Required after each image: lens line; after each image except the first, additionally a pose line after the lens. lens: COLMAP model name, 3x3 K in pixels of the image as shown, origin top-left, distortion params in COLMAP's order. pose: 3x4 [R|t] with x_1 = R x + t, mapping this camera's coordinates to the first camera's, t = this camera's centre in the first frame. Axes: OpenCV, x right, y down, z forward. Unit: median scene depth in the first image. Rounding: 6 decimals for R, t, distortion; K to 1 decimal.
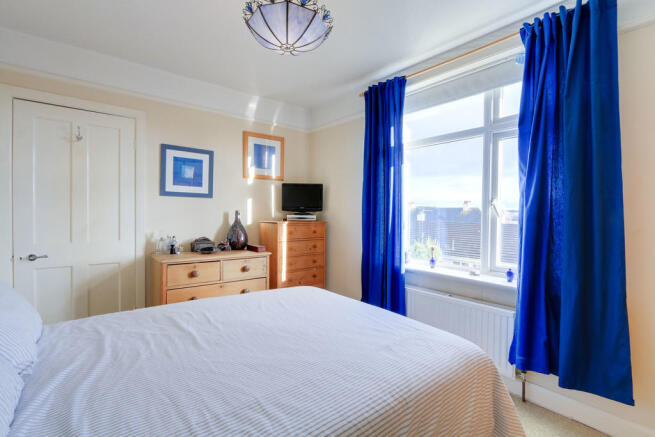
lens RADIAL K [[302.5, 0, 325.2], [0, 302.5, 215.7], [0, 0, 1]] dist [-0.018656, 0.002430]
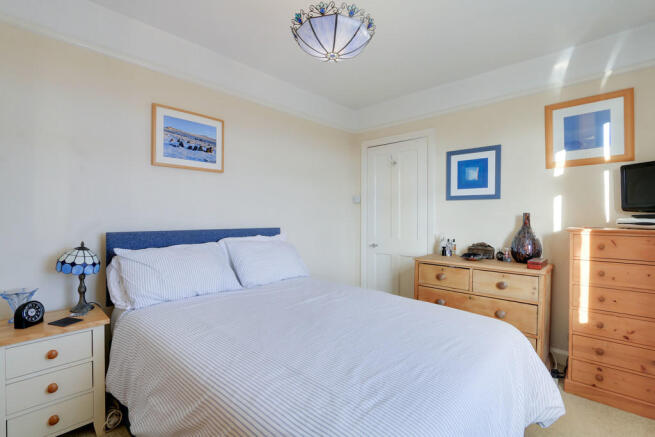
lens RADIAL K [[302.5, 0, 325.5], [0, 302.5, 219.2], [0, 0, 1]] dist [-0.018656, 0.002430]
pose [[0.142624, -0.006326, -0.989757, 0.408885], [-0.012160, 0.999893, -0.008143, 0.012258], [0.989702, 0.013197, 0.142532, 0.384718]]
